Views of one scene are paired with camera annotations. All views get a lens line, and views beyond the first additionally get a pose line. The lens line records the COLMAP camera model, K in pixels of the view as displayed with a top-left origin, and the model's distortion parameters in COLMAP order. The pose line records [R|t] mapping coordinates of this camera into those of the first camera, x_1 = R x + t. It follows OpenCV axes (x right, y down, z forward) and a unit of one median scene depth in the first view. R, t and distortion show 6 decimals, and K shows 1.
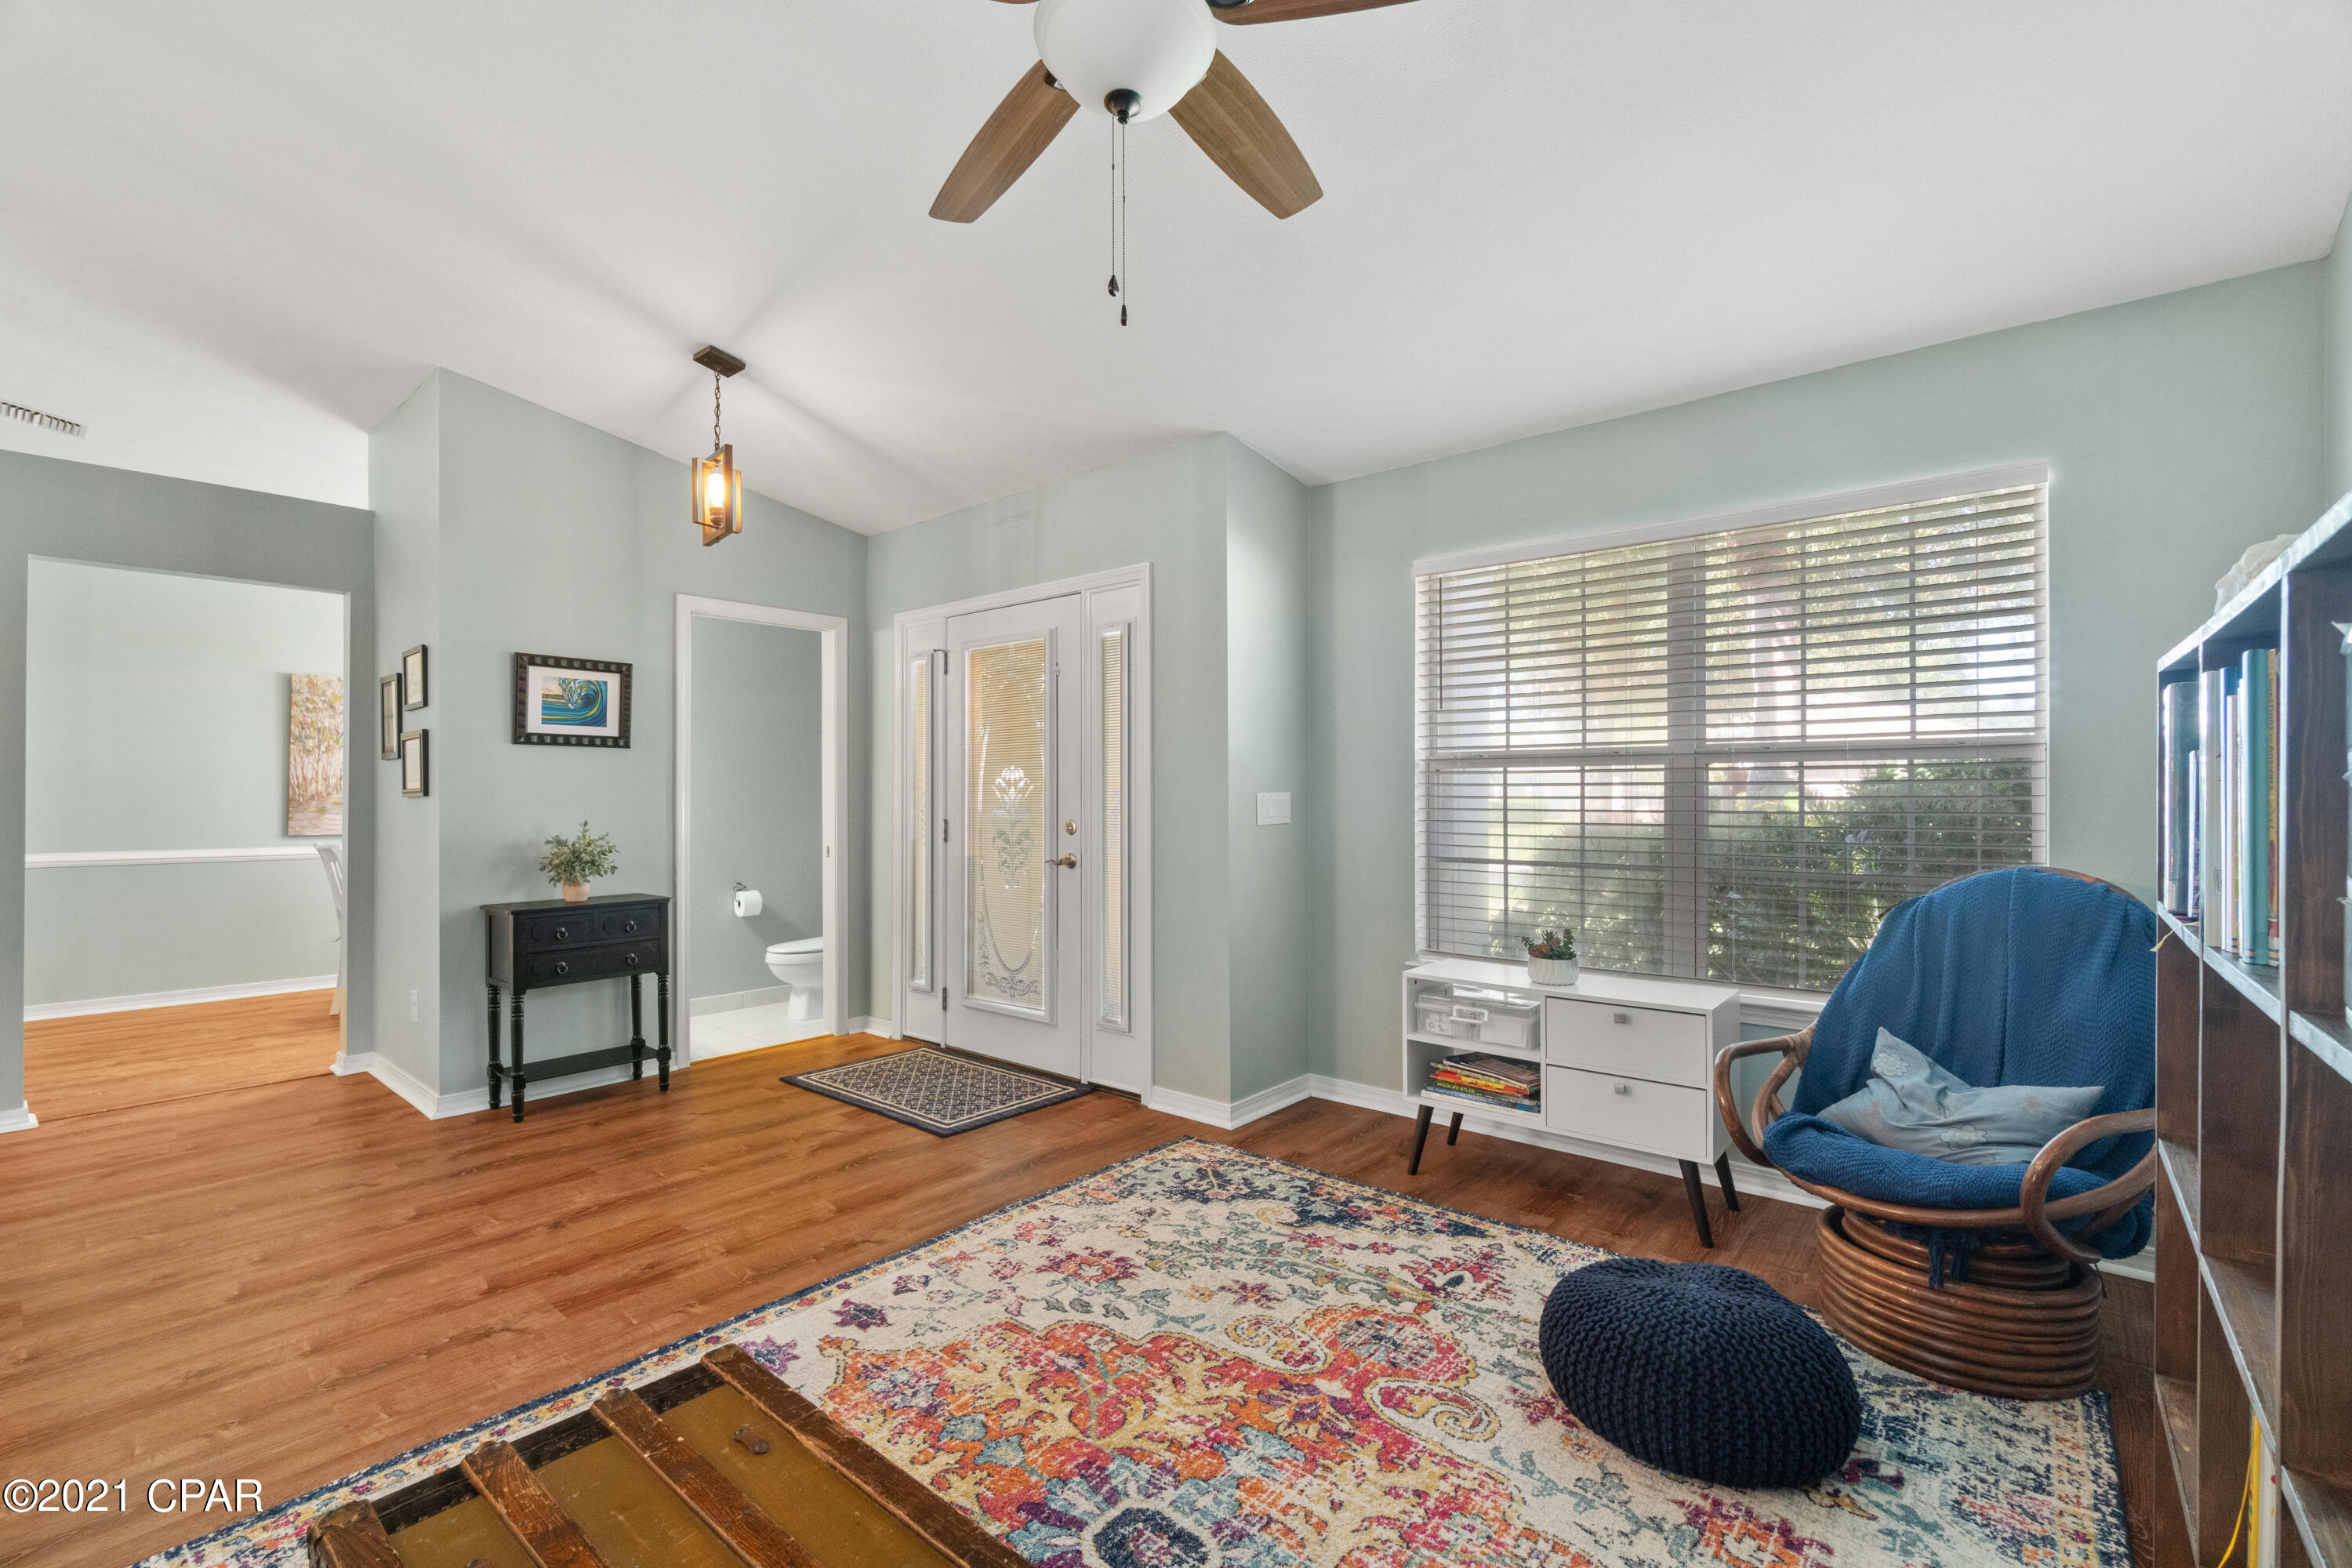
lens RADIAL K [[1011.1, 0, 1181.2], [0, 1011.1, 790.2], [0, 0, 1]] dist [-0.002209, 0.000305]
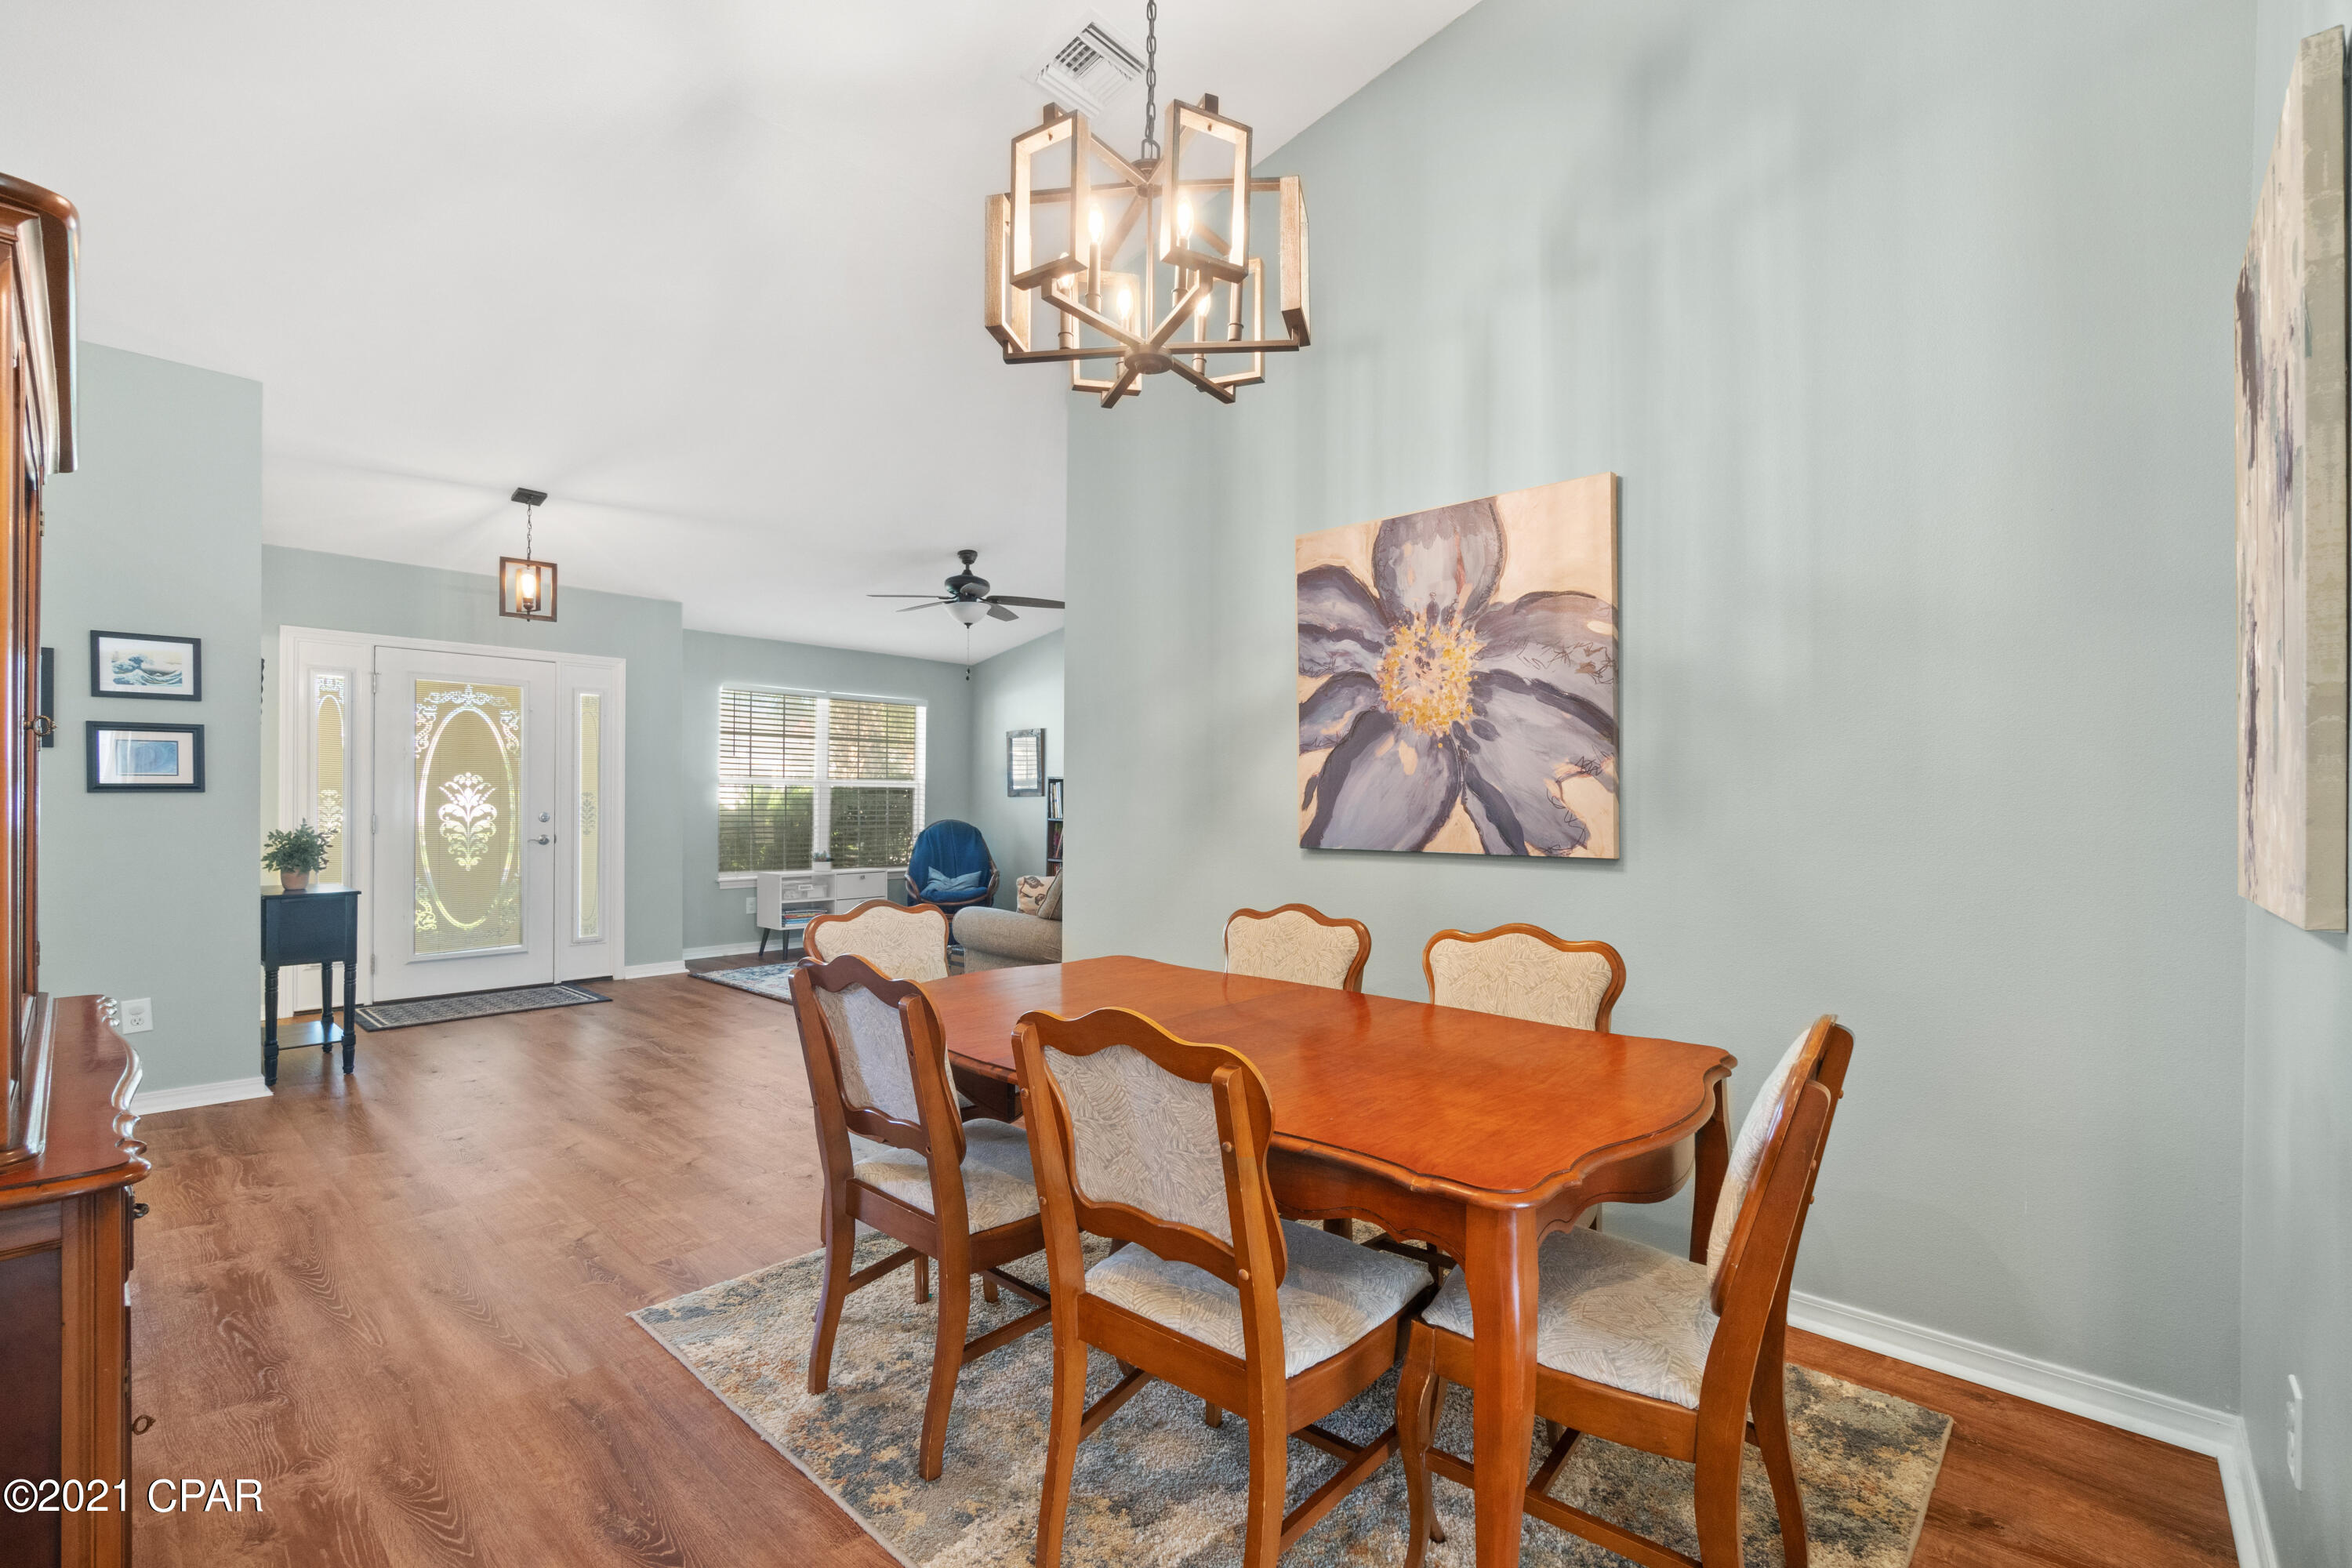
lens RADIAL K [[1024.7, 0, 1183.1], [0, 1024.7, 813.8], [0, 0, 1]] dist [-0.000729, -0.000456]
pose [[0.033357, -0.009717, 0.999396, -2.379249], [-0.013927, 0.999851, 0.010187, 0.004912], [-0.999346, -0.014258, 0.033217, 0.003990]]
